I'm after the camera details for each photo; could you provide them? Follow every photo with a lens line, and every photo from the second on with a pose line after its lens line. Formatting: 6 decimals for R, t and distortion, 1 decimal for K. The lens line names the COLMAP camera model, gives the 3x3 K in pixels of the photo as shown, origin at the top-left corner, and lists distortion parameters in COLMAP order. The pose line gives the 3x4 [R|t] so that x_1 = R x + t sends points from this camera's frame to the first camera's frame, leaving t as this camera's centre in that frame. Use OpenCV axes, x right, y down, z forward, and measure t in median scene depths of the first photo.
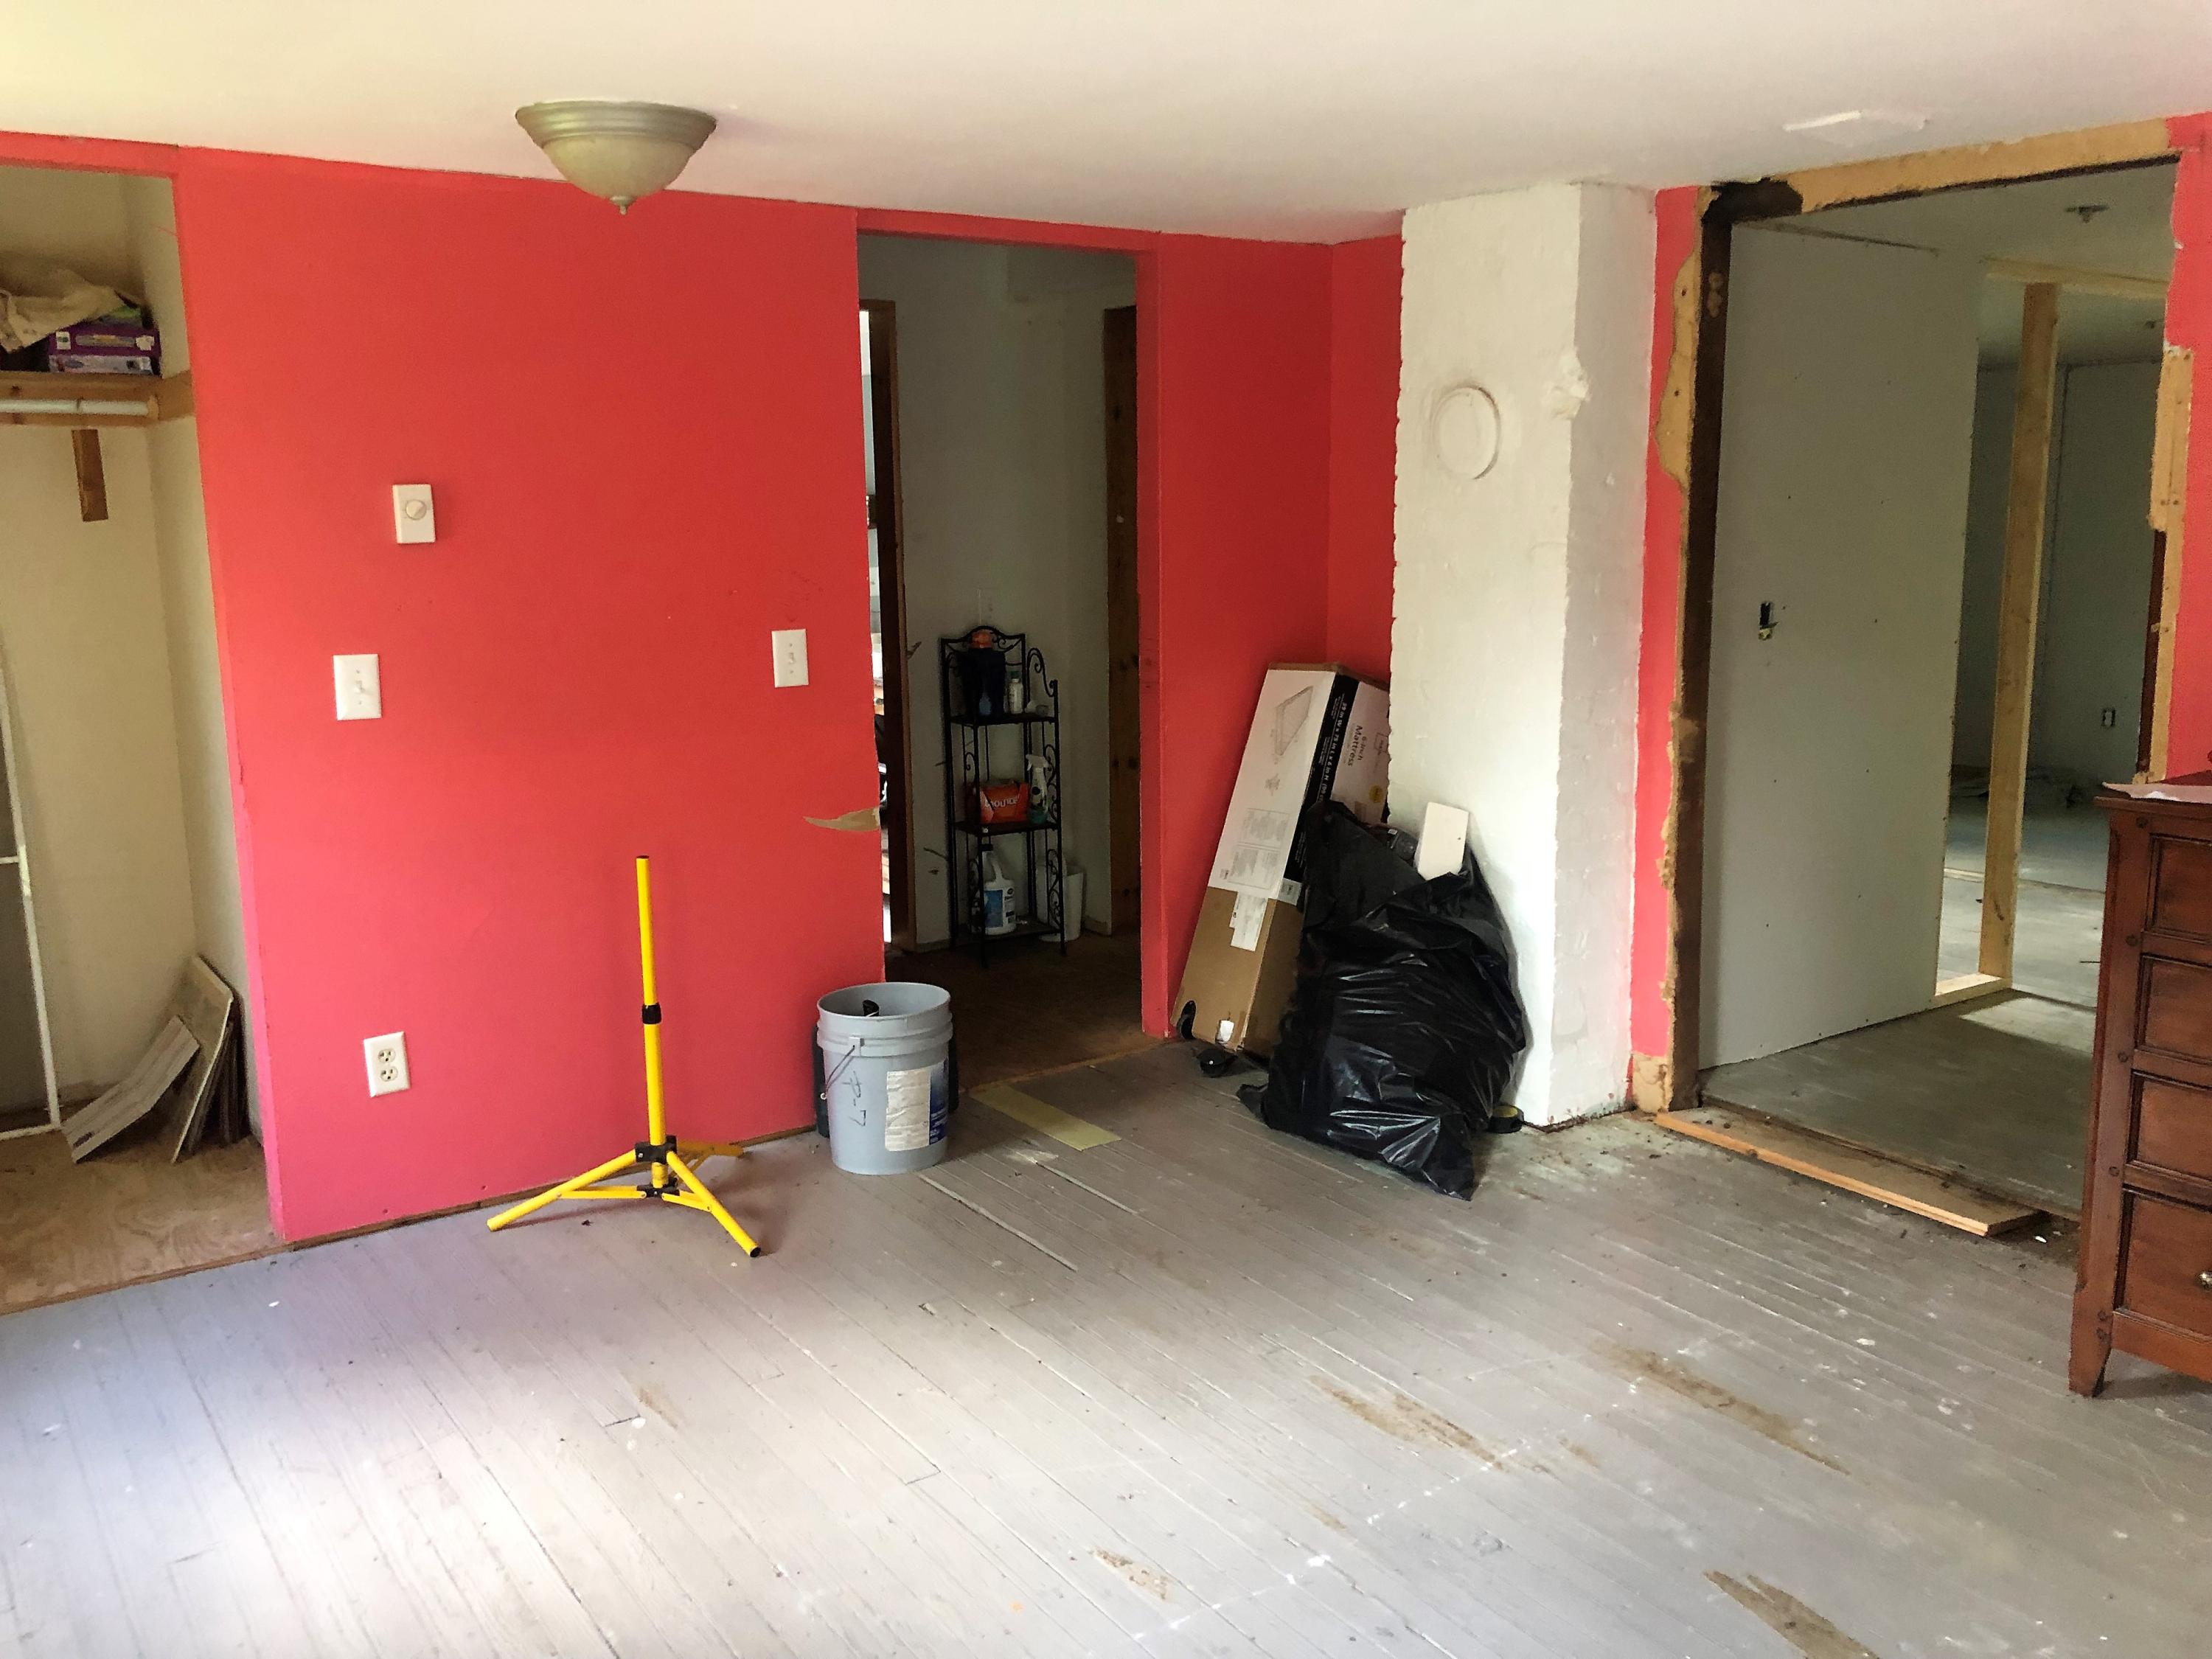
lens RADIAL K [[1806.6, 0, 1095.3], [0, 1806.6, 814.1], [0, 0, 1]] dist [0.043645, -0.058442]
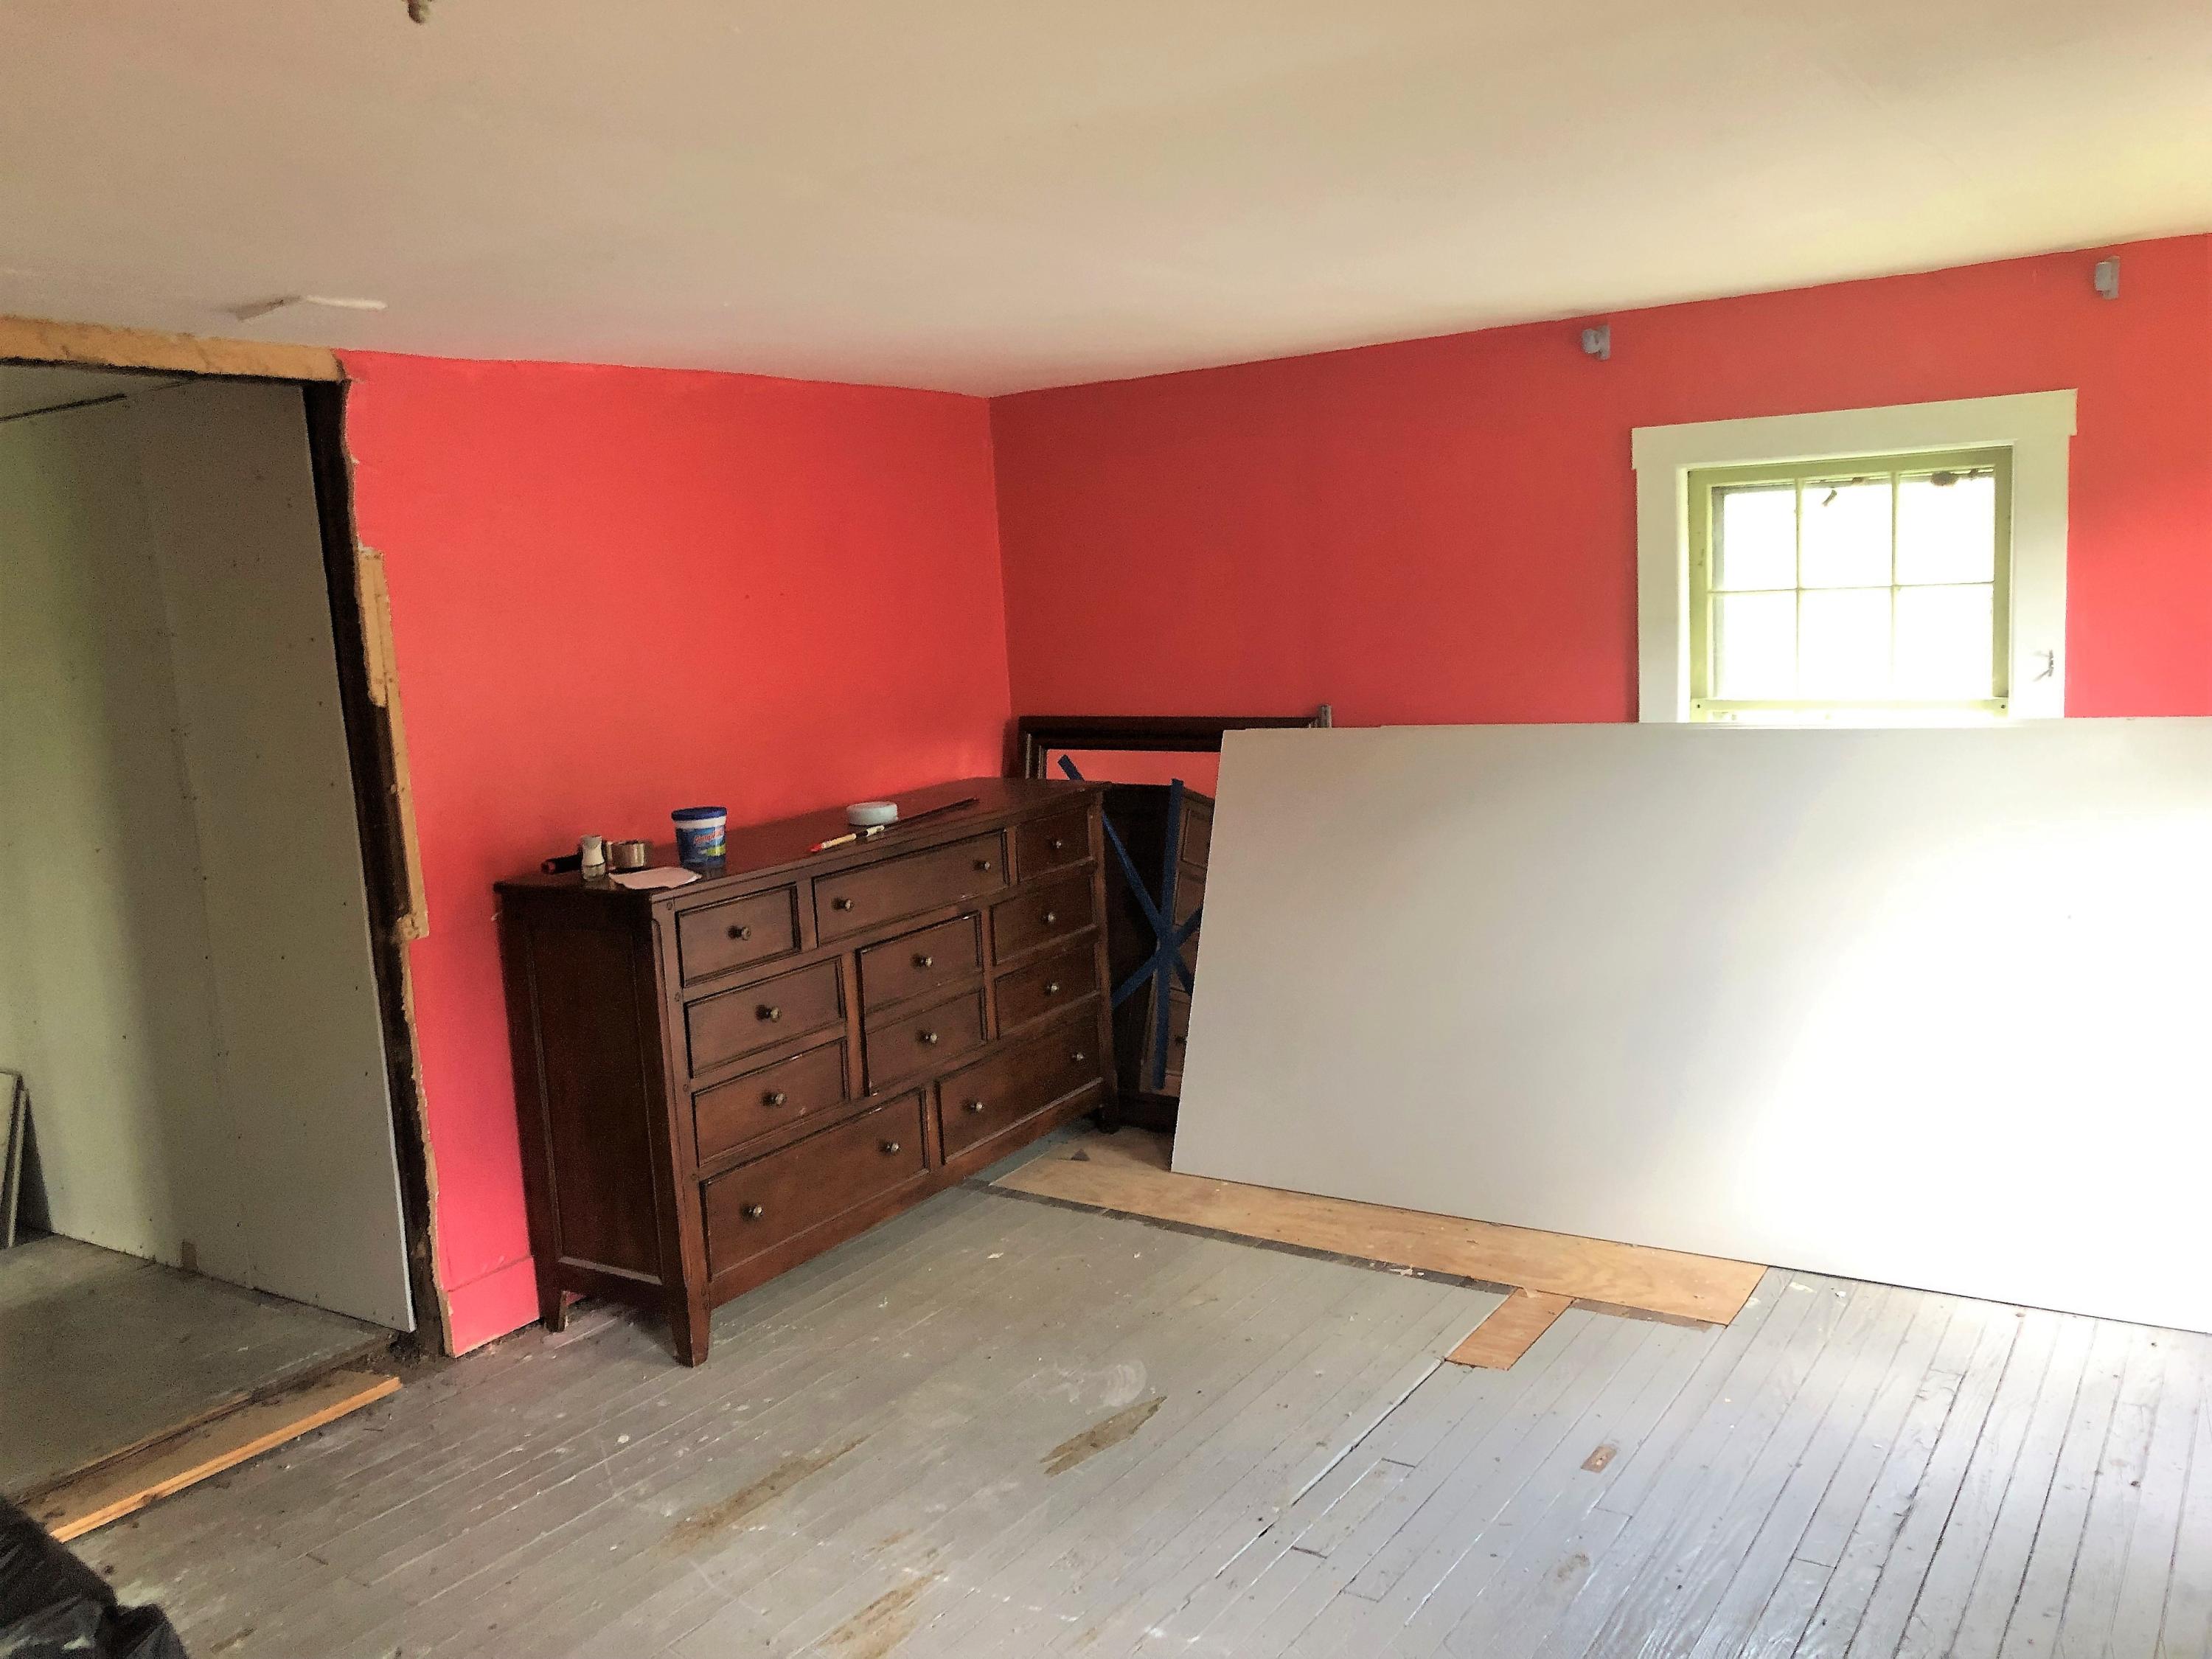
lens RADIAL K [[1806.6, 0, 1095.3], [0, 1806.6, 814.1], [0, 0, 1]] dist [0.043645, -0.058442]
pose [[-0.357606, -0.094301, 0.929099, -0.648432], [0.222908, 0.957512, 0.182981, -0.202062], [-0.906879, 0.272539, -0.321392, 0.993650]]
